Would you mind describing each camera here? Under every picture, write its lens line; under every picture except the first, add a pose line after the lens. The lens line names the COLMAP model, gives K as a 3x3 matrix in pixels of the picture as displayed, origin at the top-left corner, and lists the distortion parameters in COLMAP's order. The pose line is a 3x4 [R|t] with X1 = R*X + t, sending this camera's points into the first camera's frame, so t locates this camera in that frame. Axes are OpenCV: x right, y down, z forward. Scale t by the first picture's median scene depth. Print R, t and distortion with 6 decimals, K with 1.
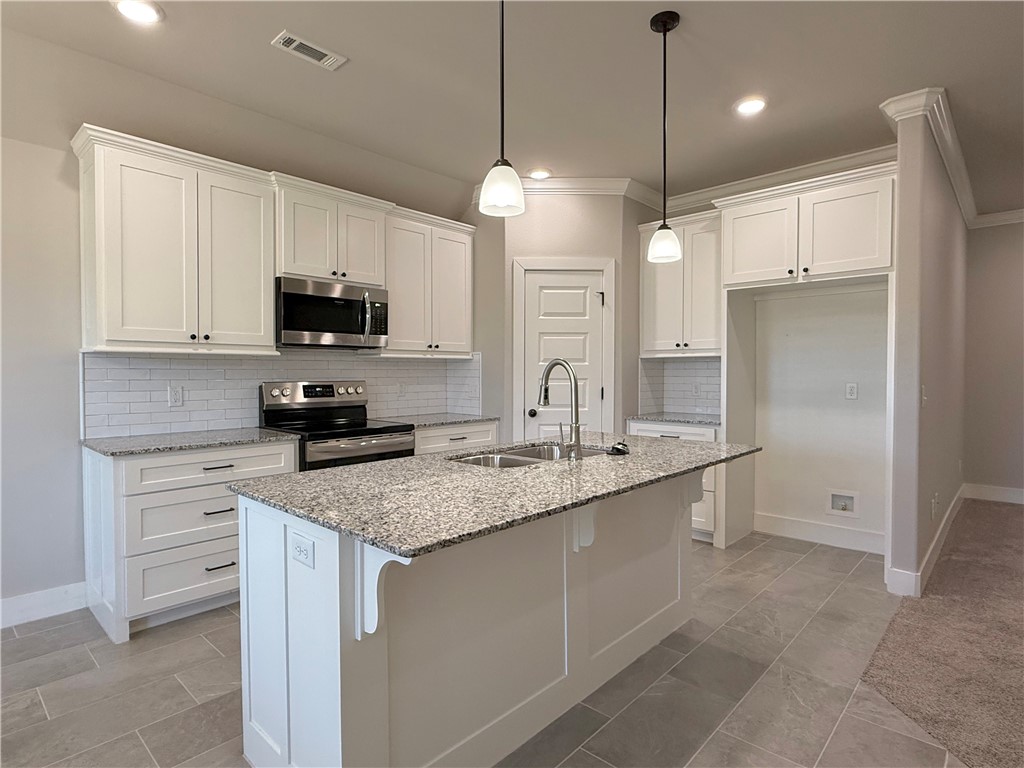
lens RADIAL K [[551.4, 0, 506.6], [0, 551.4, 384.5], [0, 0, 1]] dist [-0.000432, -0.000102]
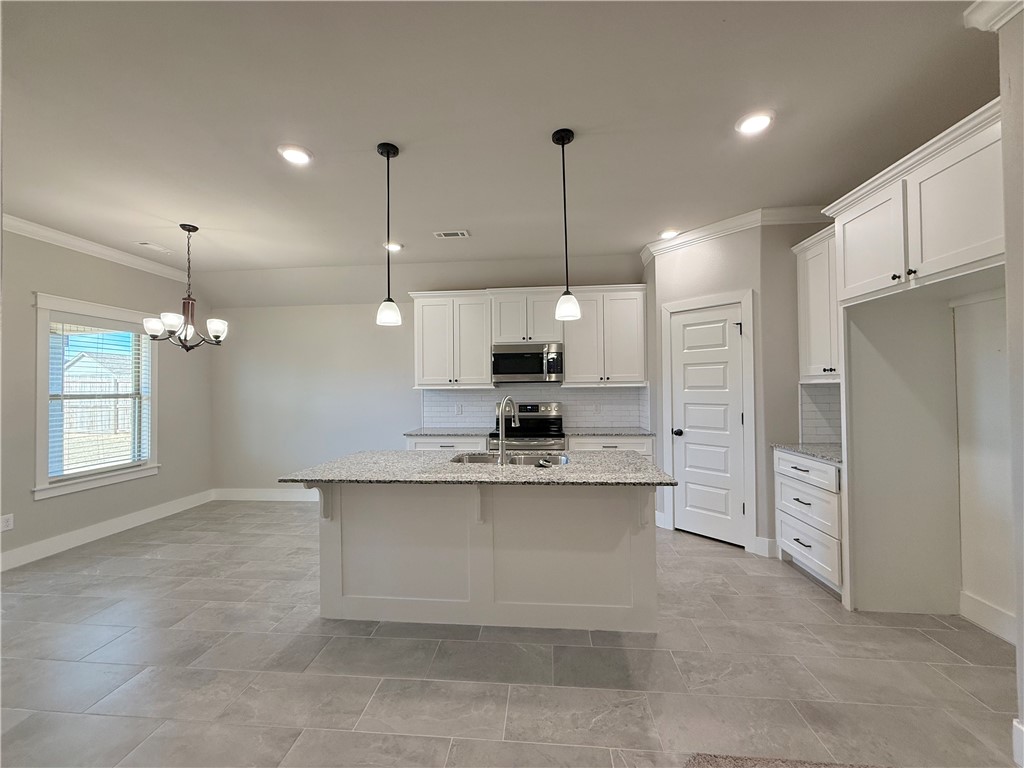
lens RADIAL K [[405.1, 0, 507.3], [0, 405.1, 383.2], [0, 0, 1]] dist [-0.000261, 0.000003]
pose [[0.610836, -0.016186, -0.791592, 0.679899], [-0.007839, 0.999618, -0.026488, -0.036638], [0.791718, 0.022386, 0.610476, 0.232781]]
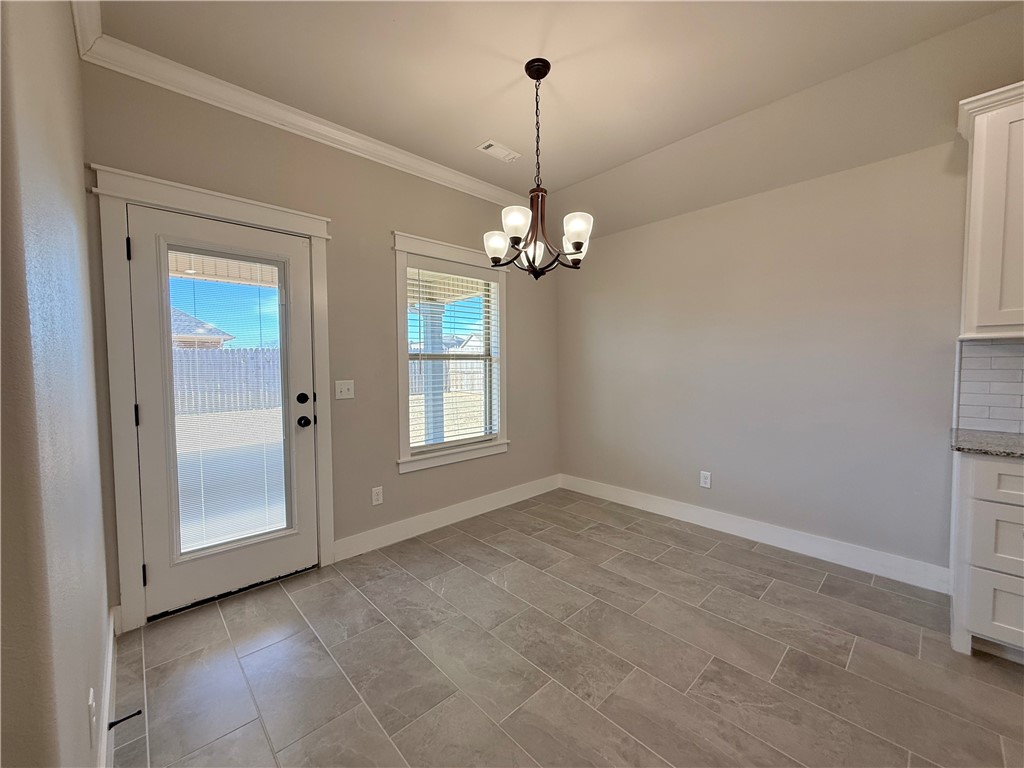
lens RADIAL K [[405.1, 0, 509.5], [0, 405.1, 382.6], [0, 0, 1]] dist [-0.000261, 0.000003]
pose [[-0.067071, 0.047275, -0.996628, 0.009979], [-0.013712, 0.998739, 0.048298, -0.006751], [0.997654, 0.016905, -0.066338, 0.218487]]
